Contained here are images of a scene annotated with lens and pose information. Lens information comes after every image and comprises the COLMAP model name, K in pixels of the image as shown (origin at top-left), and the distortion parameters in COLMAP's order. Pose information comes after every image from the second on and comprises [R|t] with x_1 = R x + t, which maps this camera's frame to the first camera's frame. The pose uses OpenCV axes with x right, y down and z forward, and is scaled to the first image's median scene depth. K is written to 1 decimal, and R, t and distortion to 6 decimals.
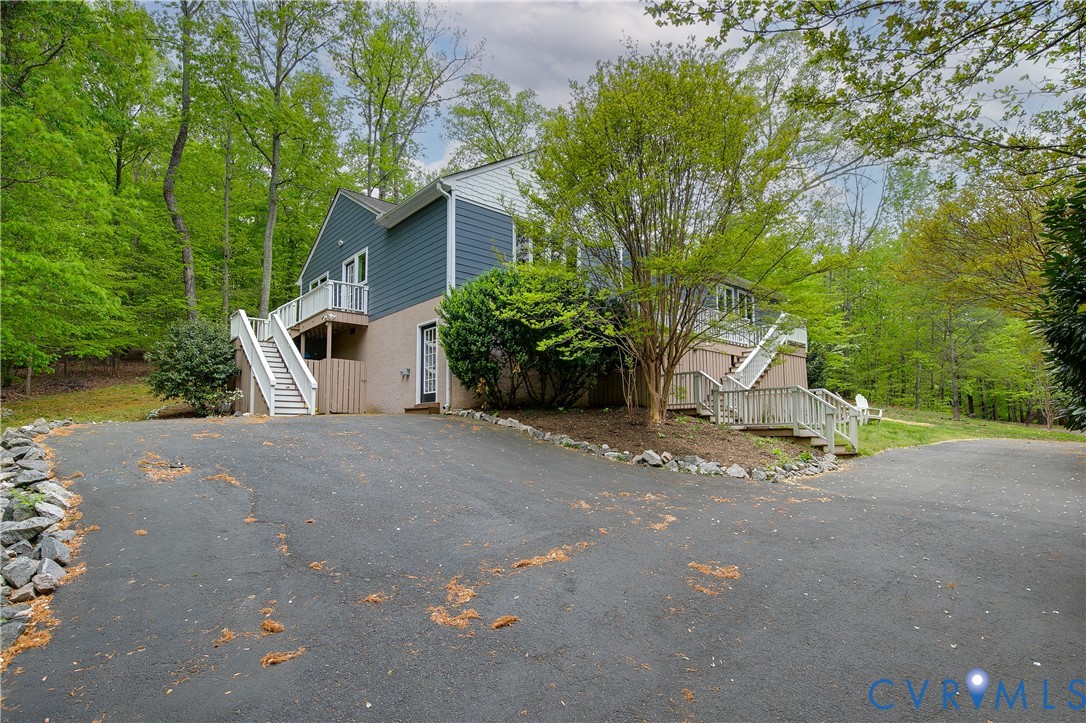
lens RADIAL K [[502.4, 0, 545.0], [0, 502.4, 357.9], [0, 0, 1]] dist [-0.000520, -0.000295]
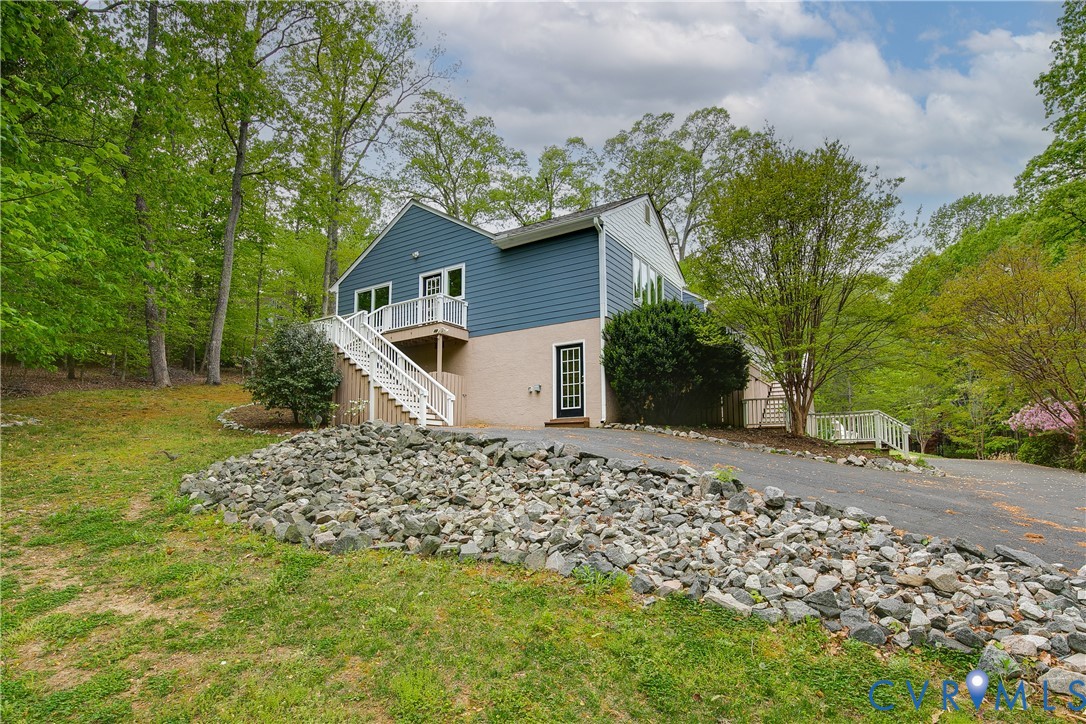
lens RADIAL K [[506.2, 0, 548.0], [0, 506.2, 377.2], [0, 0, 1]] dist [-0.001076, -0.000098]
pose [[0.960795, 0.048745, 0.272939, -0.502990], [-0.043768, 0.998746, -0.024300, 0.027817], [-0.273782, 0.011402, 0.961724, -0.025978]]
